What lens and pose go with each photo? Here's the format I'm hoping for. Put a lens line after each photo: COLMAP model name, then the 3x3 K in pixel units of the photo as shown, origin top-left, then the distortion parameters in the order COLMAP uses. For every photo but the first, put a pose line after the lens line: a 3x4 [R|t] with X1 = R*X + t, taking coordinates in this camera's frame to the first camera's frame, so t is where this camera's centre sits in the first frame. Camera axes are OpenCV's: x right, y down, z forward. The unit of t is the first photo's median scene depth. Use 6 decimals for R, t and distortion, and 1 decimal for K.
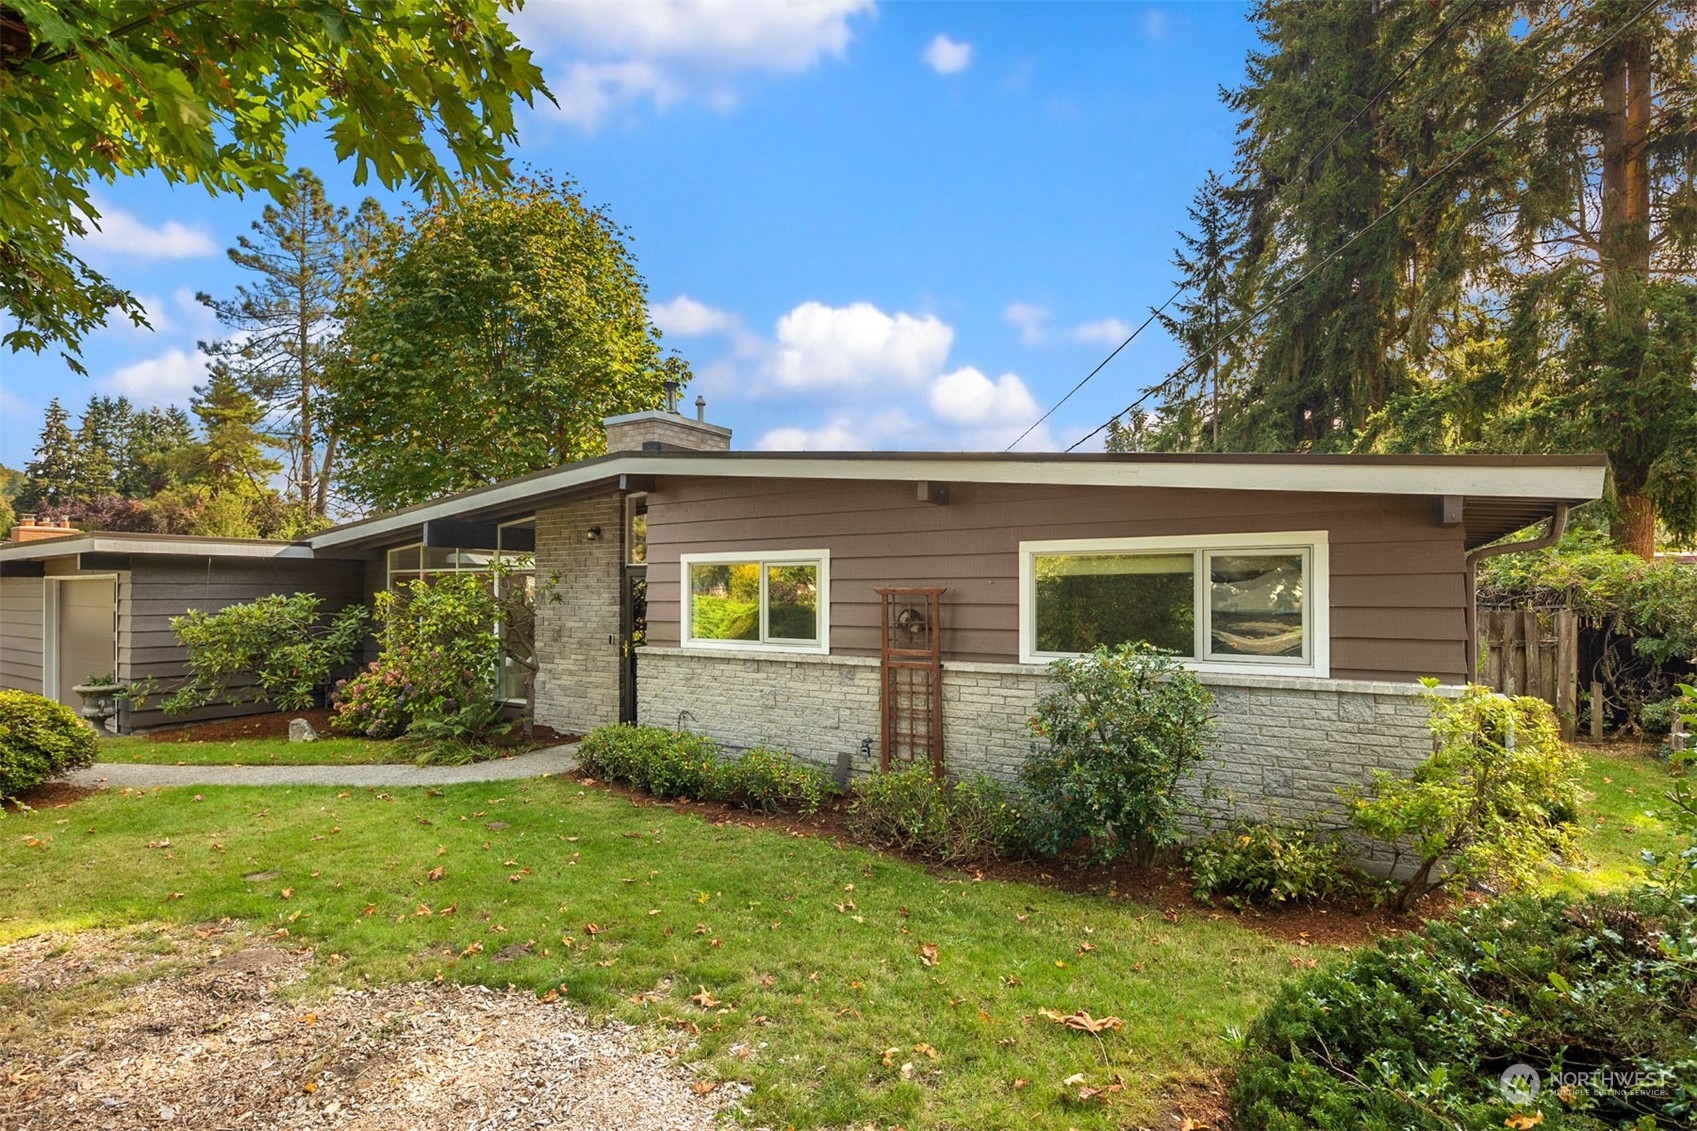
lens RADIAL K [[829.7, 0, 787.9], [0, 829.7, 593.7], [0, 0, 1]] dist [0.040827, -0.046578]
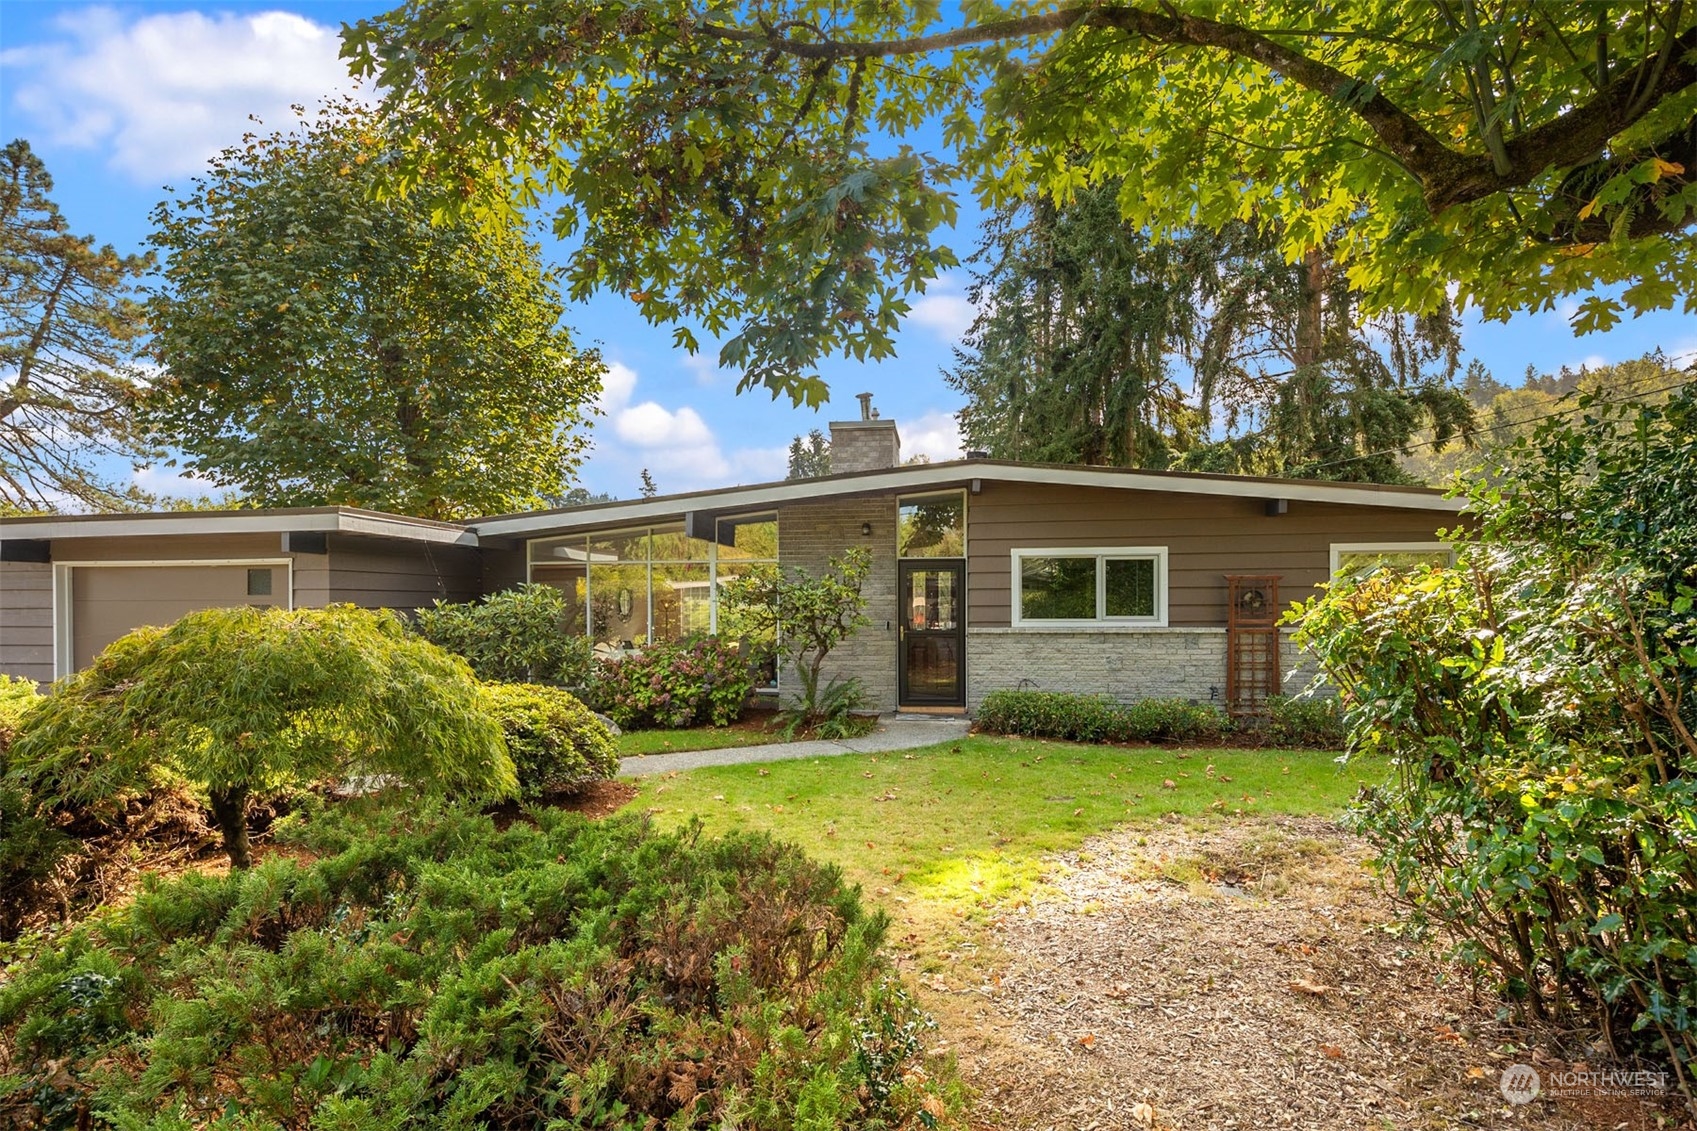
lens RADIAL K [[829.7, 0, 787.9], [0, 829.7, 593.7], [0, 0, 1]] dist [0.040827, -0.046578]
pose [[0.896534, -0.001031, 0.442973, -1.073083], [0.005229, 0.999952, -0.008255, 0.028828], [-0.442943, 0.009717, 0.896497, 0.080632]]
